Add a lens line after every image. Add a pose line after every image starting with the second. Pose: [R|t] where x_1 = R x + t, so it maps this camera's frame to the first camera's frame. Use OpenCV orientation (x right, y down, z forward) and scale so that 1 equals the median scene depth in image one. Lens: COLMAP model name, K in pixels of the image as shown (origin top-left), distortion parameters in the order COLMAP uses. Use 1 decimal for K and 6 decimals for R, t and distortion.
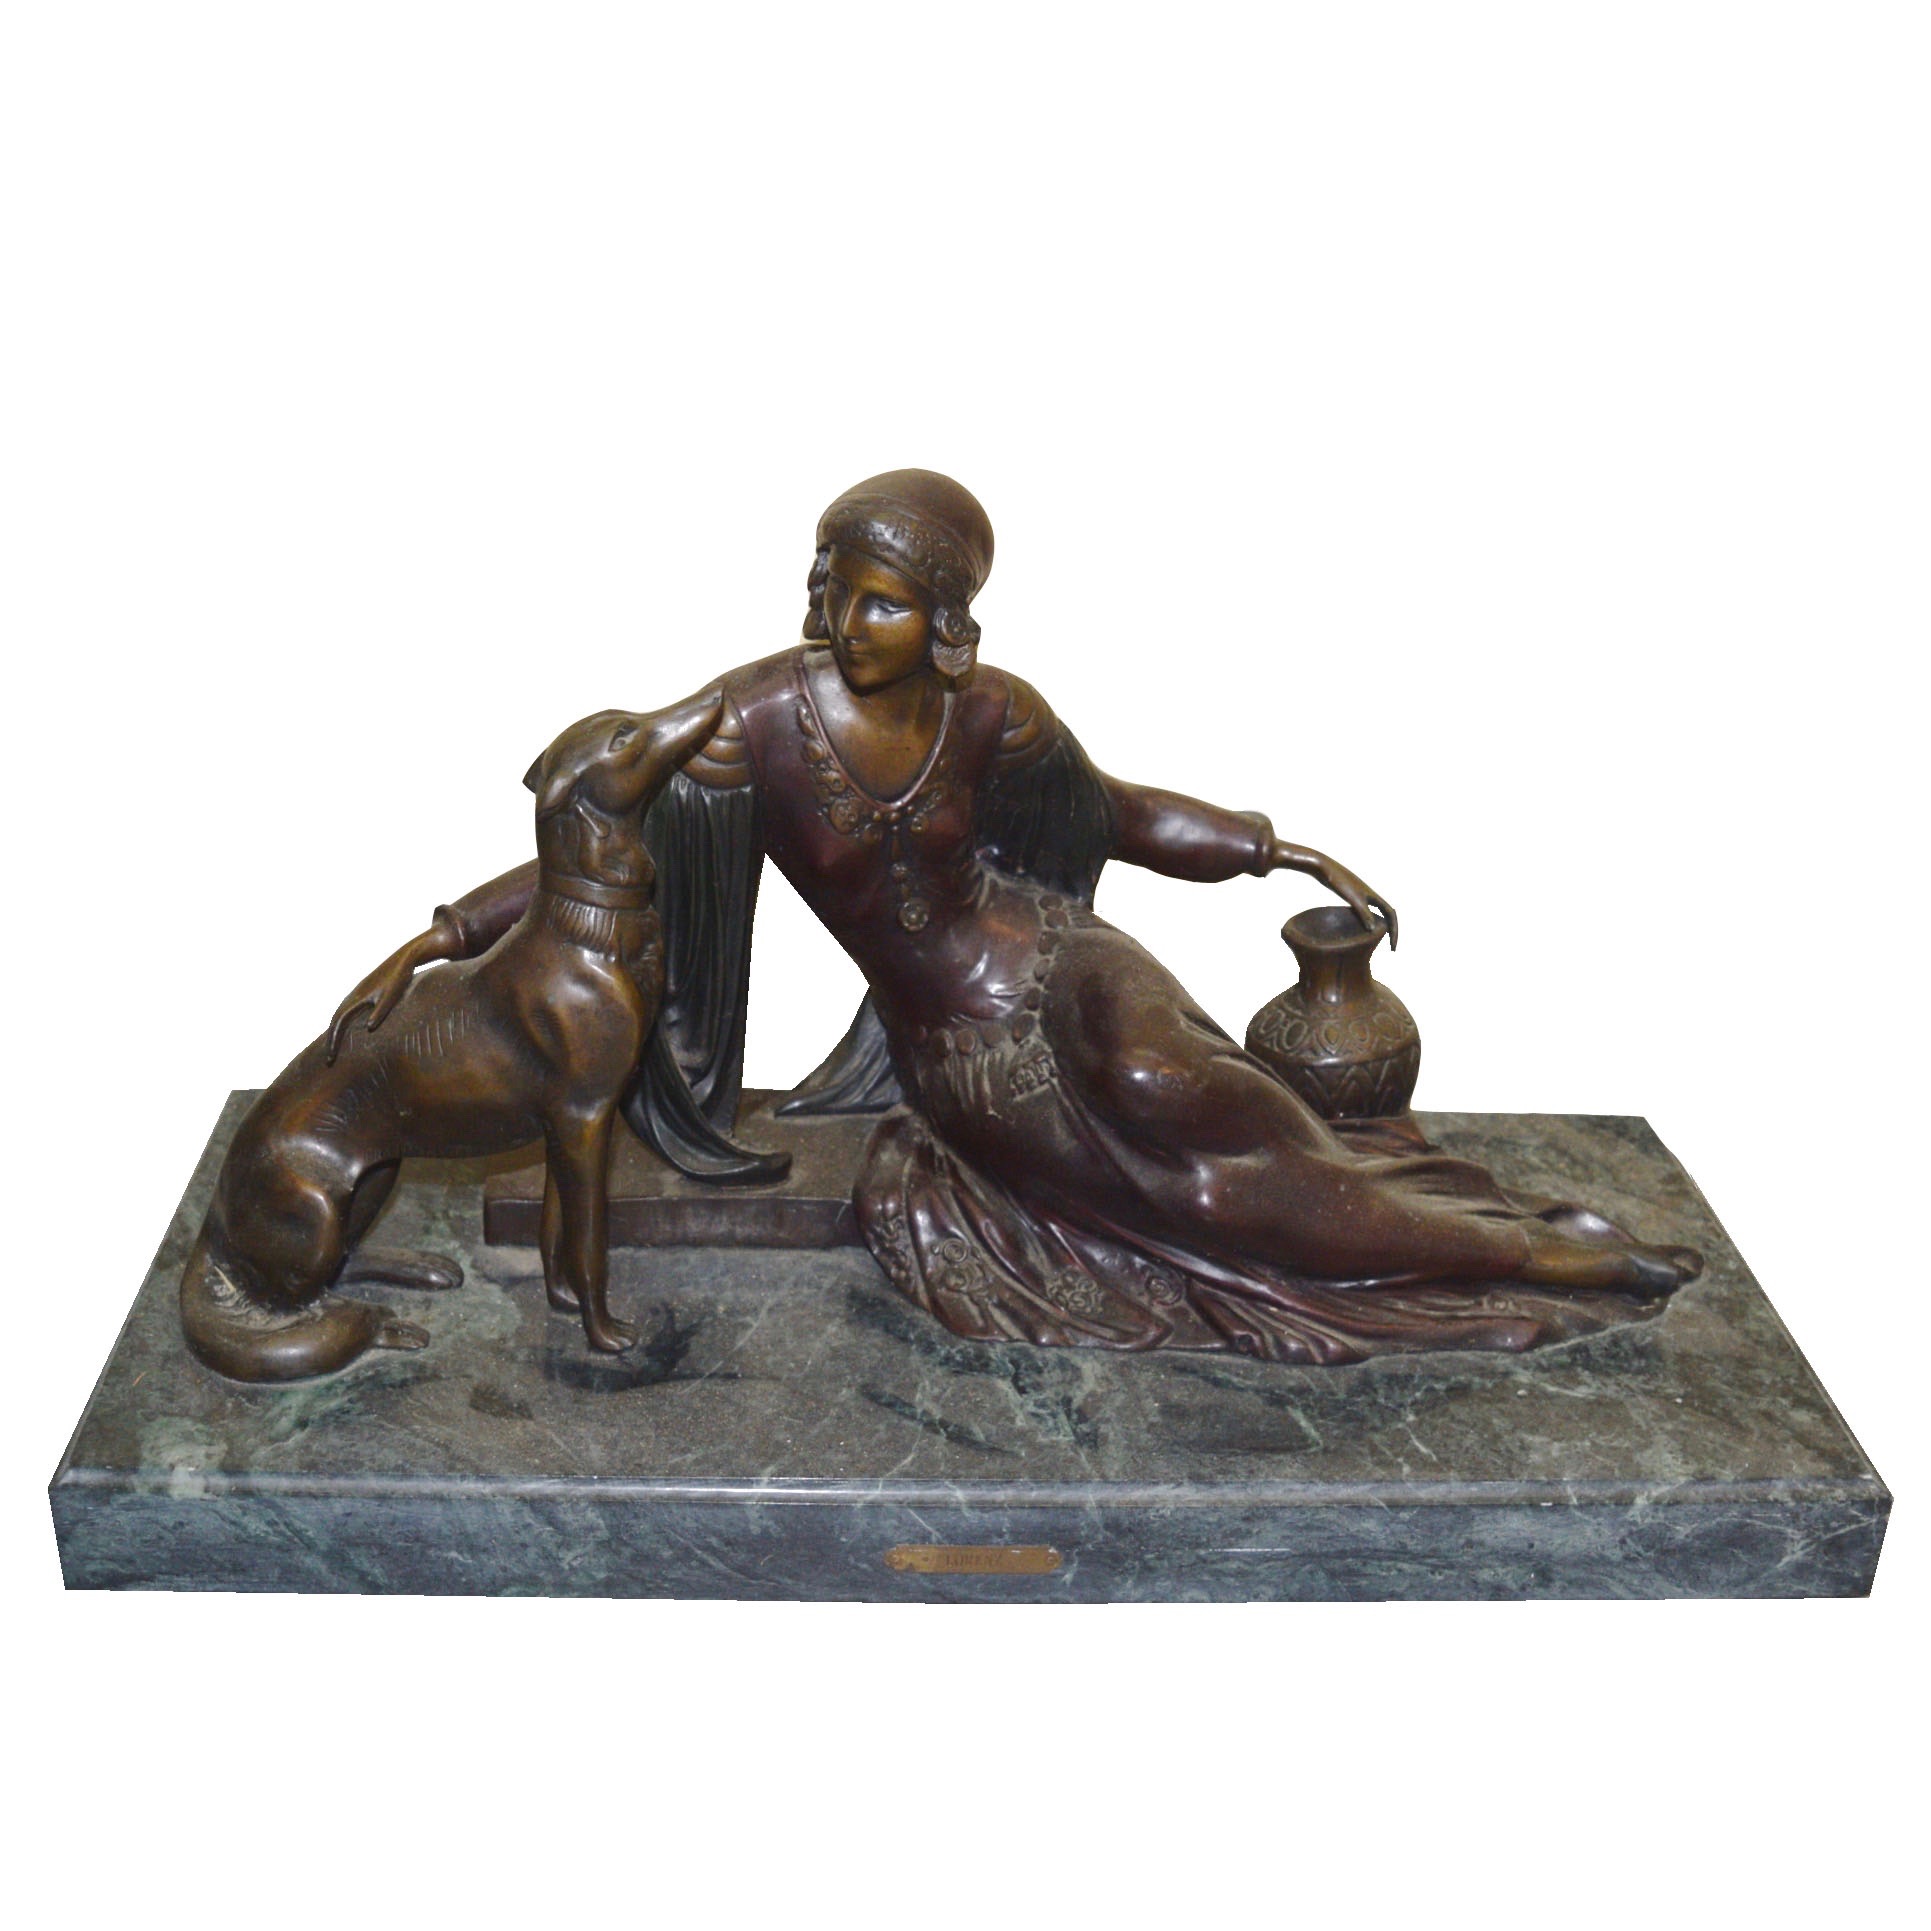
lens RADIAL K [[2622.6, 0, 963.4], [0, 2622.6, 964.5], [0, 0, 1]] dist [-0.125500, 0.000000]
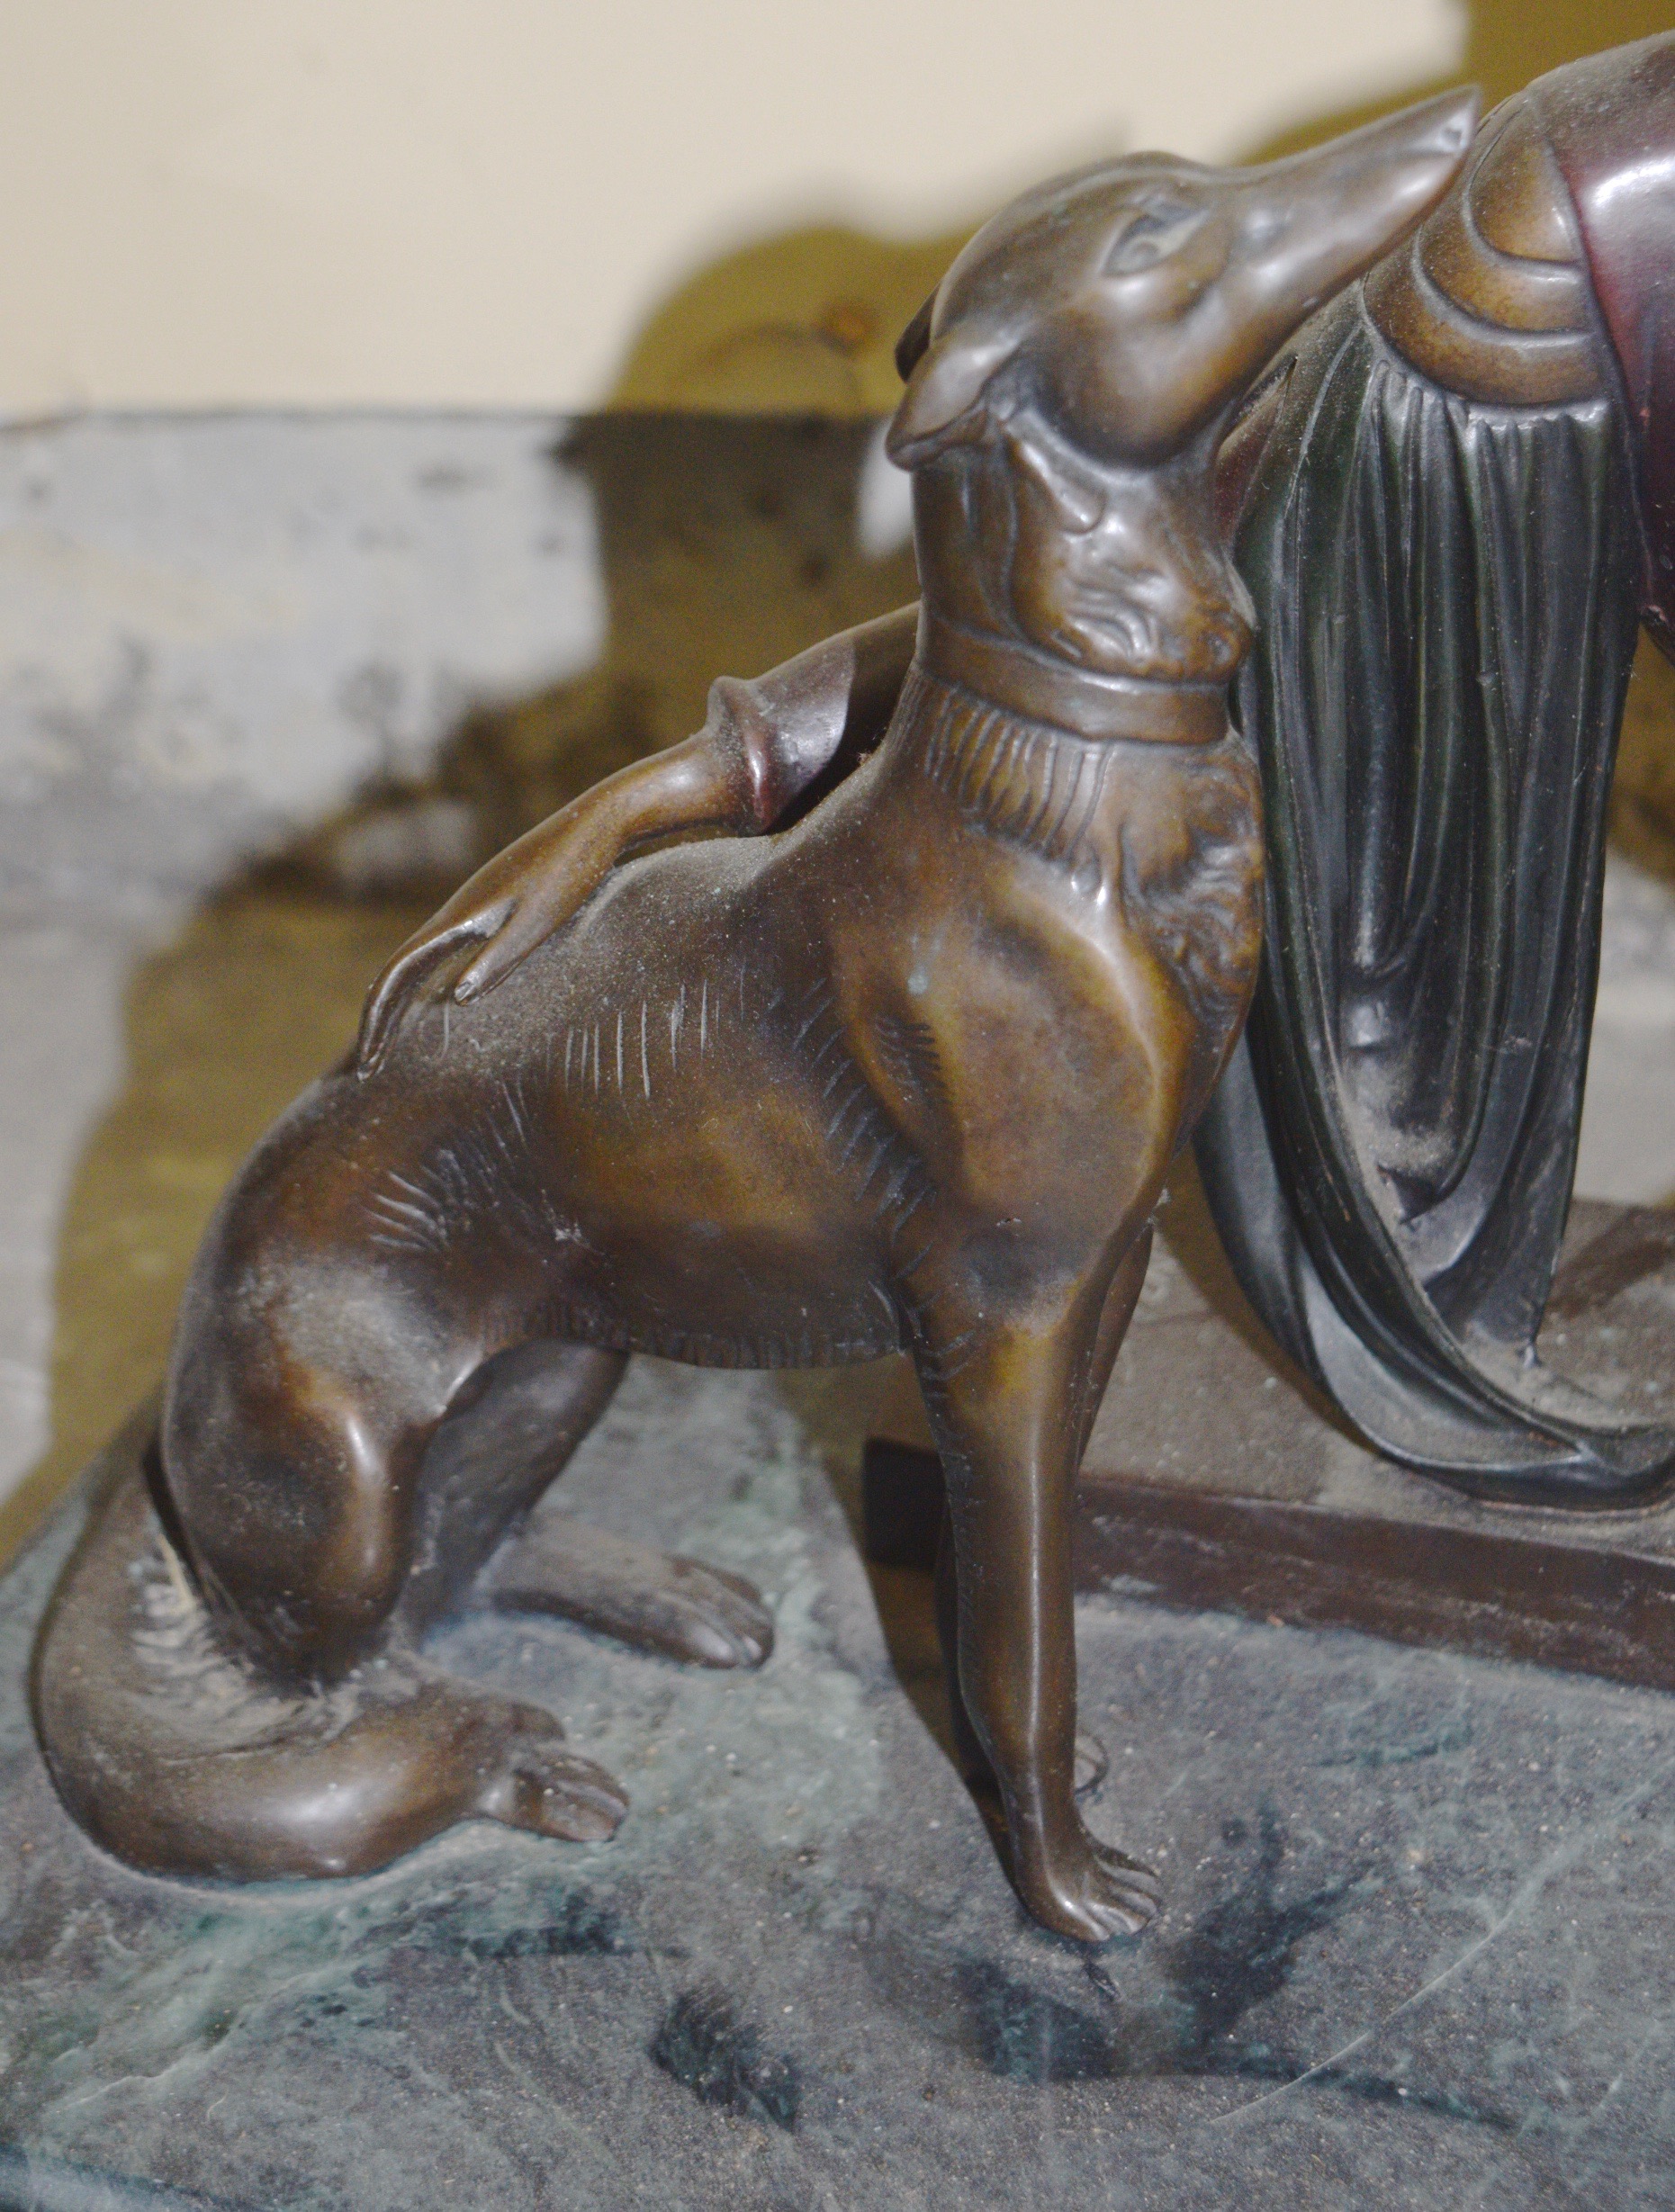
lens RADIAL K [[4205.5, 0, 822.0], [0, 4205.5, 892.6], [0, 0, 1]] dist [0.013287, 0.000000]
pose [[0.917351, 0.099490, -0.385446, 0.043169], [-0.079255, 0.994527, 0.068078, -0.033589], [0.390109, -0.031903, 0.920216, 0.446480]]
